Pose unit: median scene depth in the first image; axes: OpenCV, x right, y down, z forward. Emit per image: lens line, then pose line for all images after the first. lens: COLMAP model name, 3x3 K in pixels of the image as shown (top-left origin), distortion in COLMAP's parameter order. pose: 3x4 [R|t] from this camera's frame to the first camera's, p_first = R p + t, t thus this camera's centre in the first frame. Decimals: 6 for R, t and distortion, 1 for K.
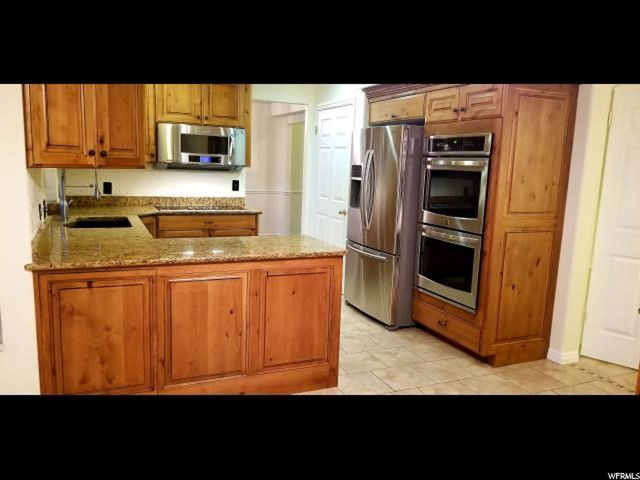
lens RADIAL K [[486.9, 0, 320.0], [0, 486.9, 240.0], [0, 0, 1]] dist [0.028961, -0.003524]
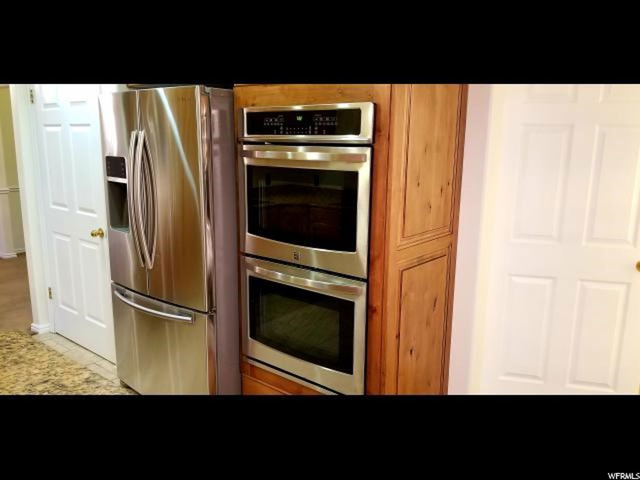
lens RADIAL K [[486.9, 0, 320.0], [0, 486.9, 240.0], [0, 0, 1]] dist [0.028961, -0.003524]
pose [[0.886500, -0.114547, 0.448326, 0.022846], [0.091750, 0.993152, 0.072329, -0.088888], [-0.453541, -0.022986, 0.890939, 0.432318]]
